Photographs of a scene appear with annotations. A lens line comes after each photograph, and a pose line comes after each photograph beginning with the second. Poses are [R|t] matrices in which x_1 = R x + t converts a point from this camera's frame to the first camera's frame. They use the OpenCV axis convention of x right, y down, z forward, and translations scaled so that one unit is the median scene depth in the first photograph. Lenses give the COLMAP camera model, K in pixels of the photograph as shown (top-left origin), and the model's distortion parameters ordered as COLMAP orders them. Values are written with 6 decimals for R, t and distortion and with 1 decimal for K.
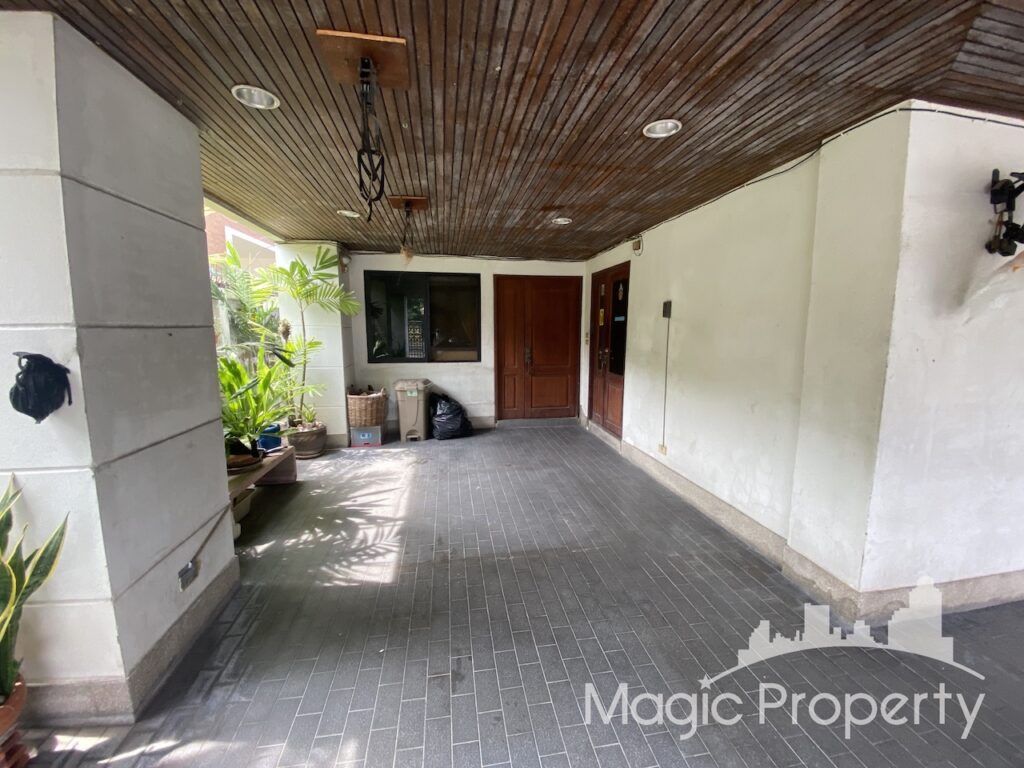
lens RADIAL K [[415.7, 0, 512.6], [0, 415.7, 381.9], [0, 0, 1]] dist [0.024112, -0.021833]
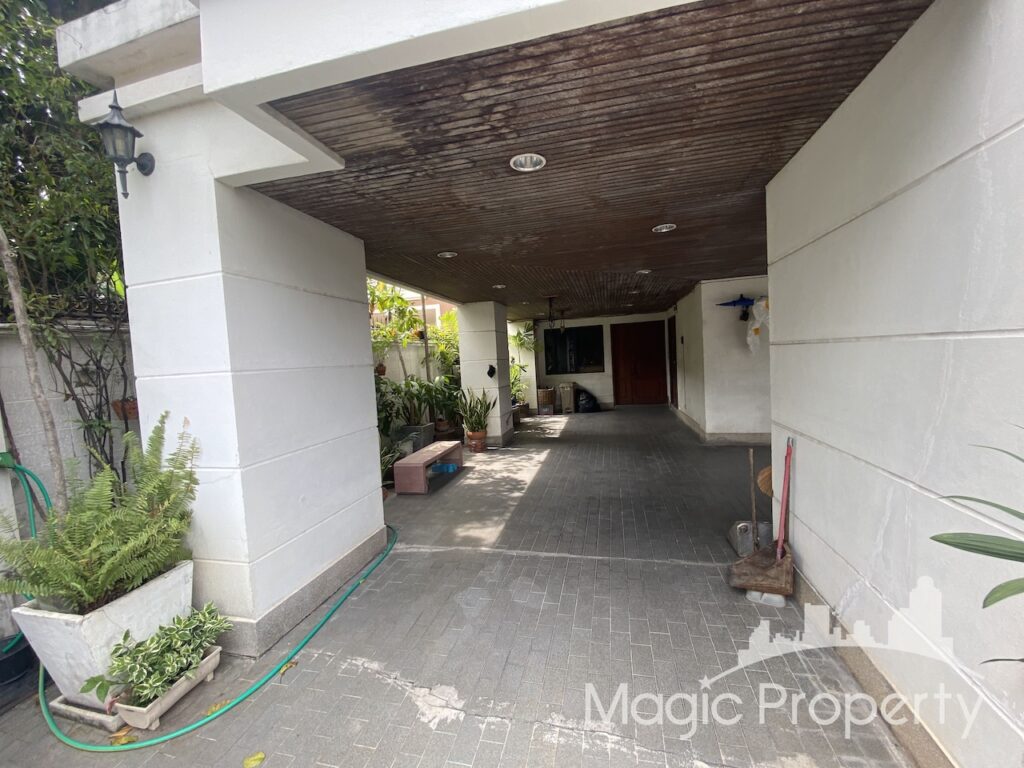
lens RADIAL K [[415.7, 0, 512.6], [0, 415.7, 381.9], [0, 0, 1]] dist [0.024112, -0.021833]
pose [[0.923612, -0.036062, -0.381629, 0.269612], [0.011442, 0.997715, -0.066588, 0.121304], [0.383158, 0.057135, 0.921914, -0.912795]]
